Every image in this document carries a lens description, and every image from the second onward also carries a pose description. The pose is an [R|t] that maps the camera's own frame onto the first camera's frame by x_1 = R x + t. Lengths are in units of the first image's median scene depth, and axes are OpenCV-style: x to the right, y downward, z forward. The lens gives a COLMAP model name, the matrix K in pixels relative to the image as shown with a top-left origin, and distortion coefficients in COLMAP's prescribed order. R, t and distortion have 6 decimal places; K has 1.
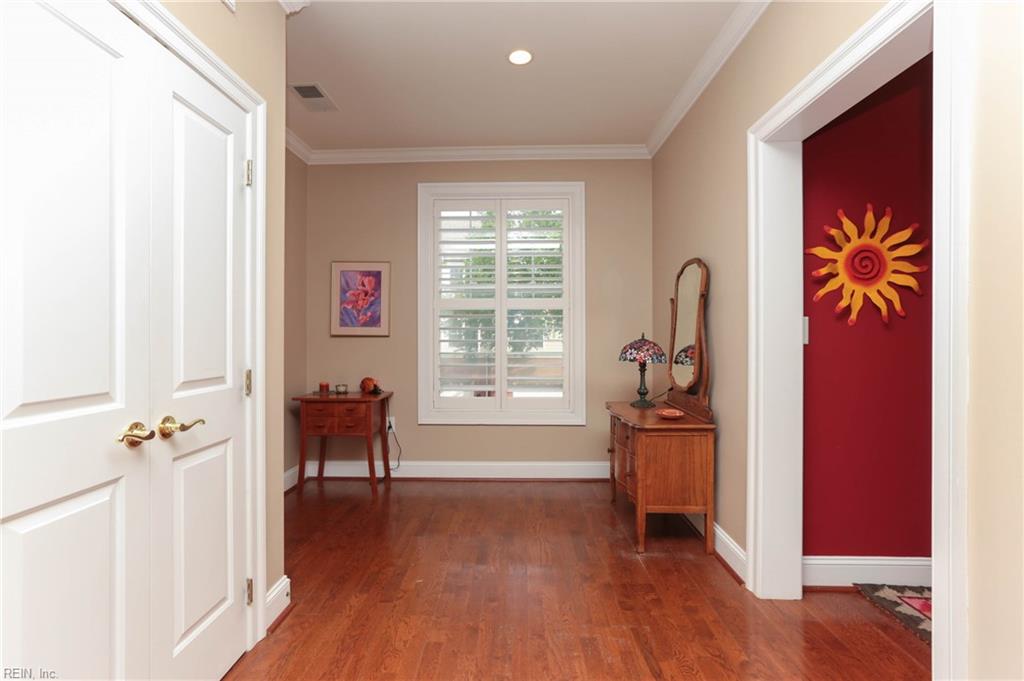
lens RADIAL K [[464.1, 0, 501.2], [0, 464.1, 337.3], [0, 0, 1]] dist [-0.014591, 0.000780]
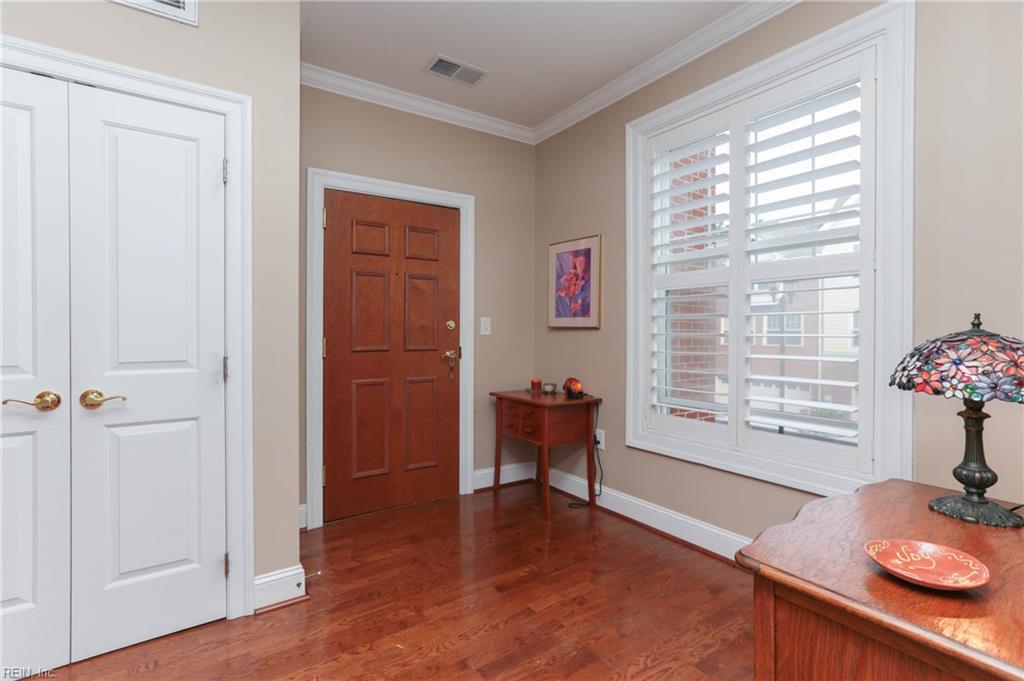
lens RADIAL K [[463.9, 0, 512.0], [0, 463.9, 336.9], [0, 0, 1]] dist [-0.030887, 0.018468]
pose [[0.586211, 0.009137, -0.810107, 0.317731], [-0.001301, 0.999946, 0.010337, 0.004744], [0.810157, -0.005006, 0.586191, 0.415458]]
